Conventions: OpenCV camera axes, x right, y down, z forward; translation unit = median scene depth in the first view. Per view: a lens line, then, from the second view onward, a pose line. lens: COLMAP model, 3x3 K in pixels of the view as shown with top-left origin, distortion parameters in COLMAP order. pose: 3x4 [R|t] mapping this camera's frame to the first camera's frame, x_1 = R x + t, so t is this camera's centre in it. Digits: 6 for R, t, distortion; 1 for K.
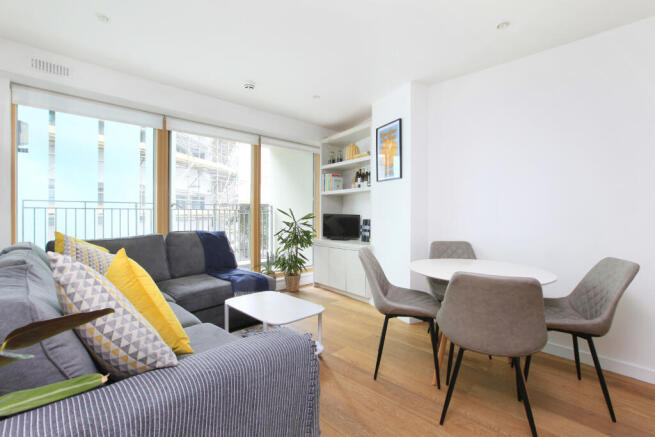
lens RADIAL K [[297.7, 0, 322.7], [0, 297.7, 217.1], [0, 0, 1]] dist [0.003415, 0.000524]
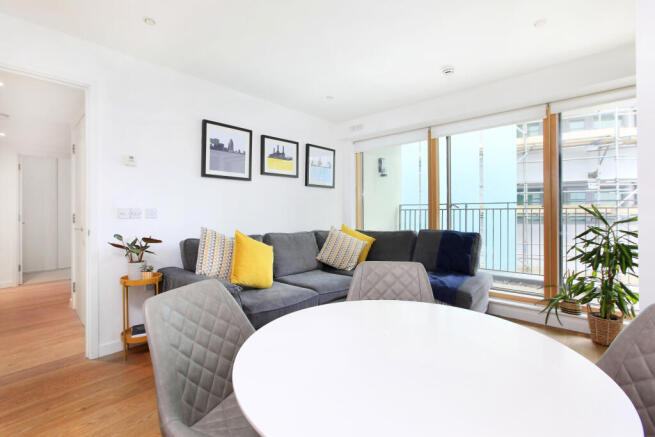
lens RADIAL K [[297.7, 0, 323.5], [0, 297.7, 215.0], [0, 0, 1]] dist [0.003415, 0.000524]
pose [[0.091226, 0.002061, -0.995828, 0.447086], [-0.007936, 0.999968, 0.001342, -0.002833], [0.995799, 0.007781, 0.091239, 0.388973]]
